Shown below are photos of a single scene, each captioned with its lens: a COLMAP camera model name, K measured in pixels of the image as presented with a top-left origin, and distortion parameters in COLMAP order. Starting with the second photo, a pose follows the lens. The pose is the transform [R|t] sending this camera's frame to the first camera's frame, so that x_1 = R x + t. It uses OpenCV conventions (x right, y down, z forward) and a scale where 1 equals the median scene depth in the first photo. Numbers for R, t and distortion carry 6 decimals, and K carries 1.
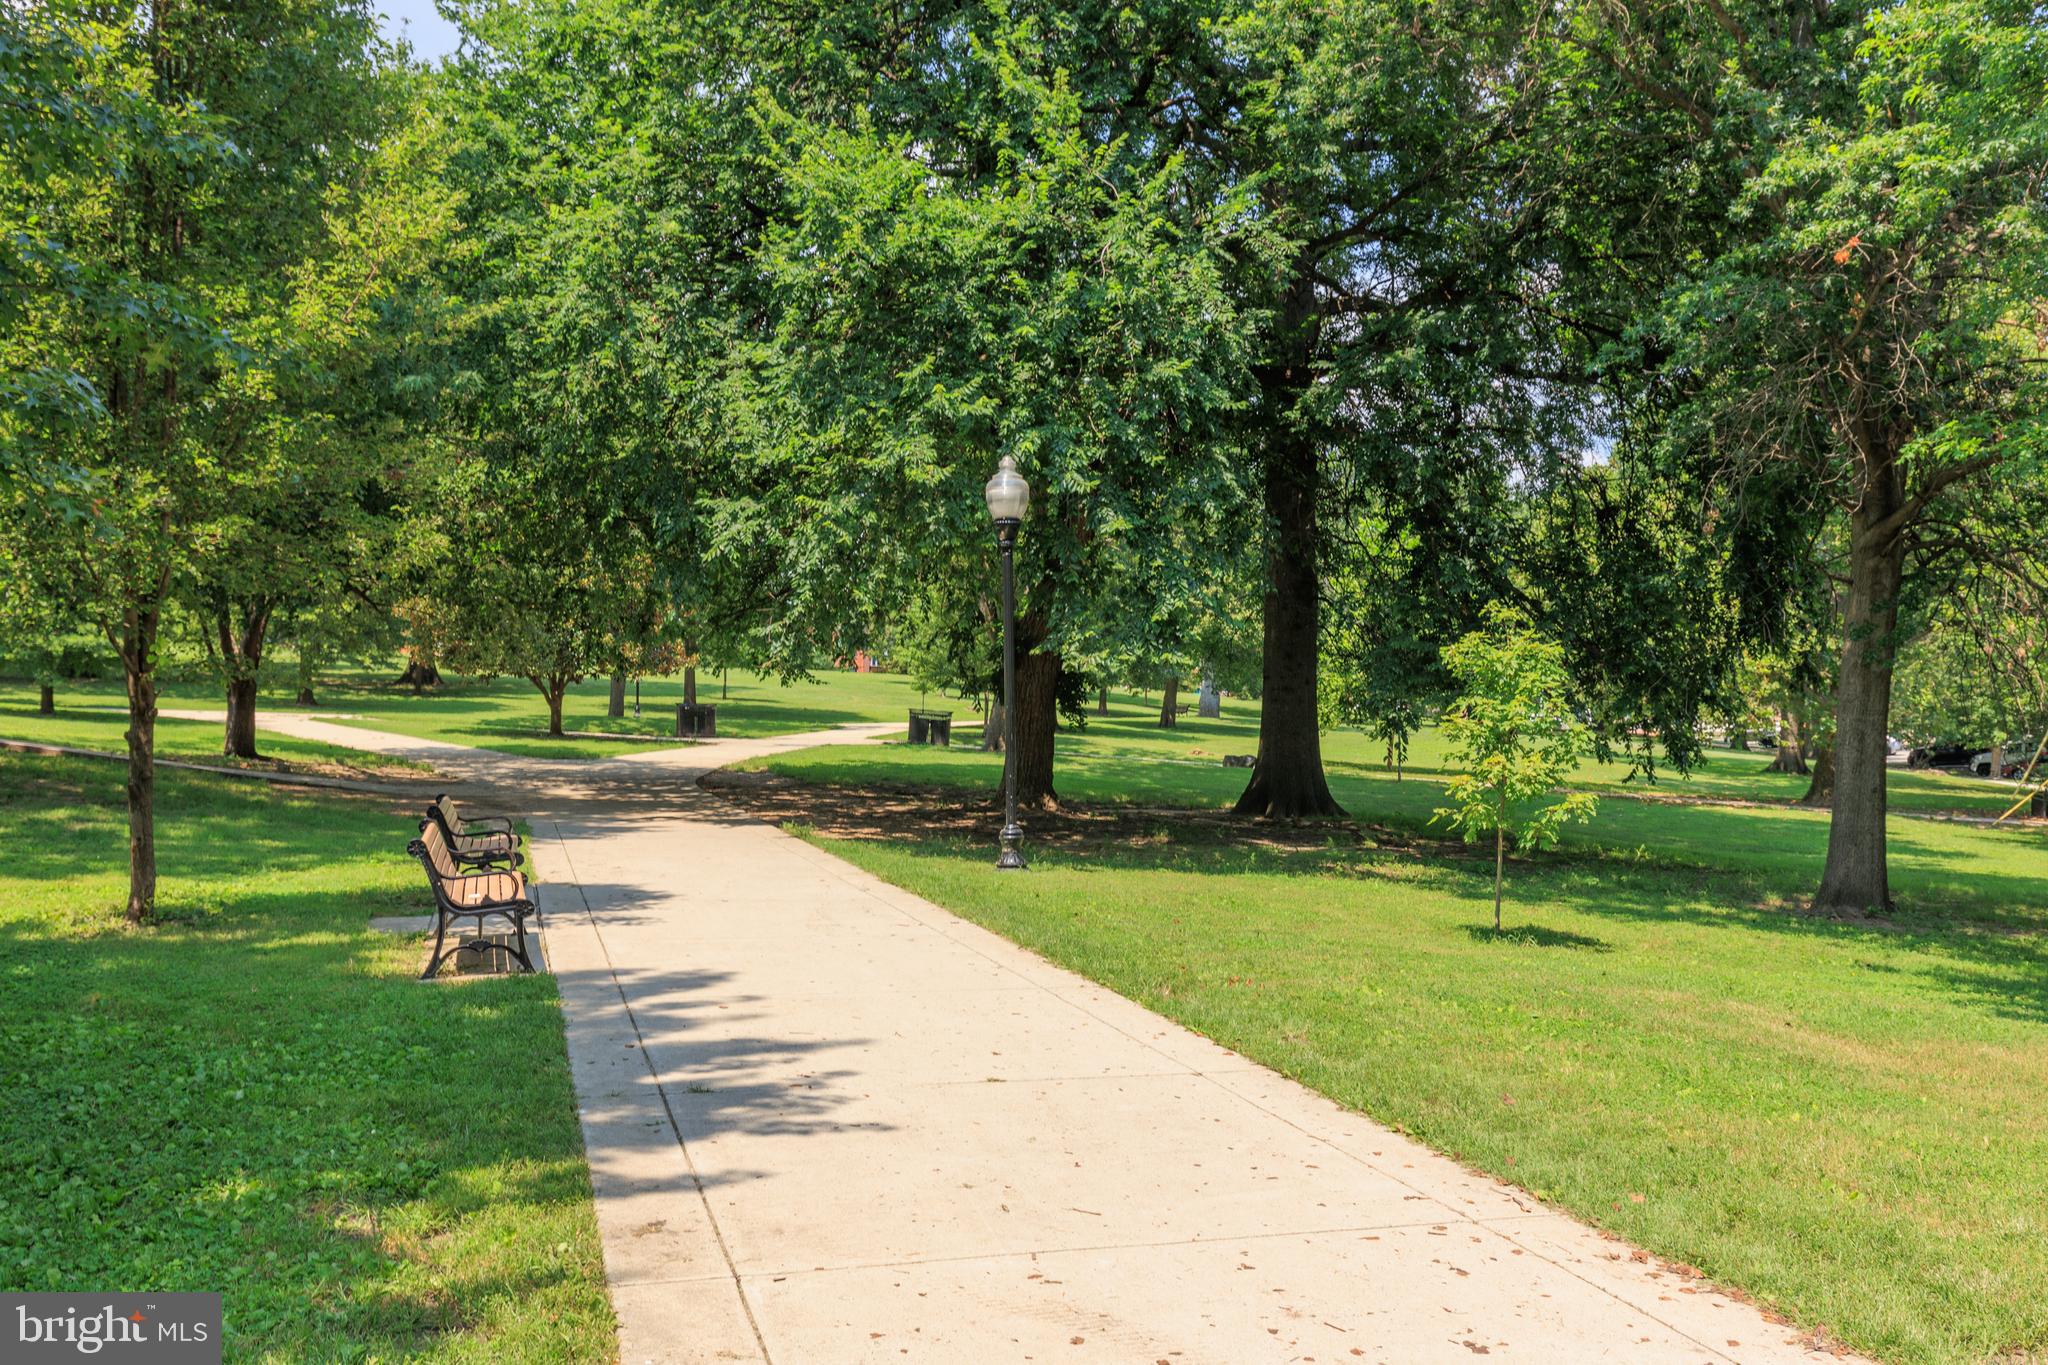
lens RADIAL K [[1860.4, 0, 1082.2], [0, 1860.4, 737.5], [0, 0, 1]] dist [-0.021226, -0.005005]
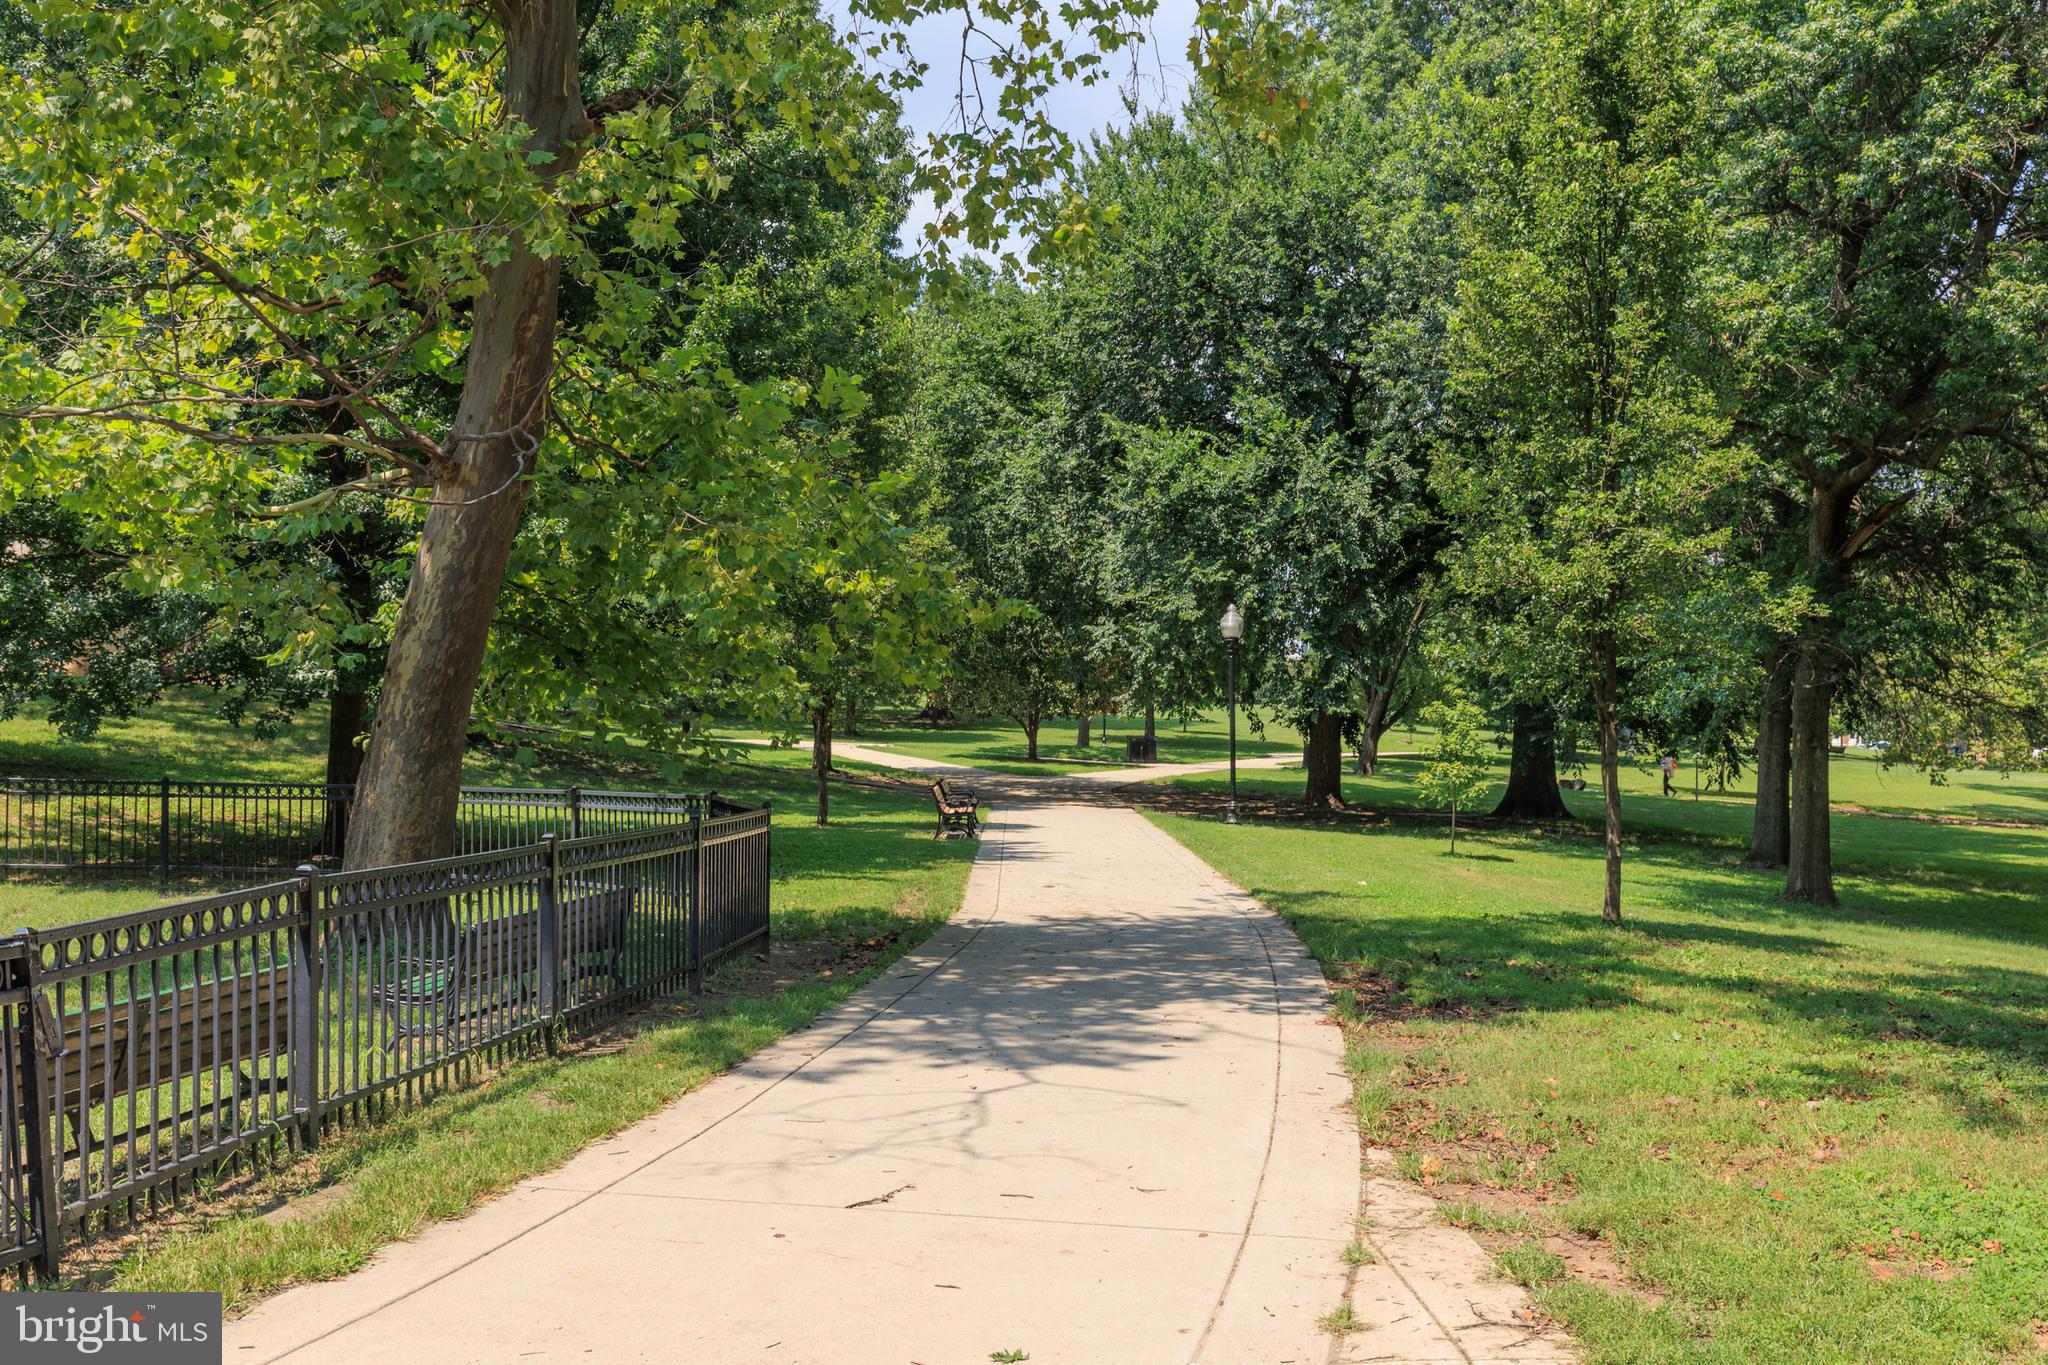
lens RADIAL K [[2078.6, 0, 1024.0], [0, 2078.6, 685.8], [0, 0, 1]] dist [0.010195, 0.000000]
pose [[0.955103, -0.004772, -0.296236, 0.315598], [-0.007695, 0.999133, -0.040904, 0.014219], [0.296175, 0.041347, 0.954238, -0.876316]]
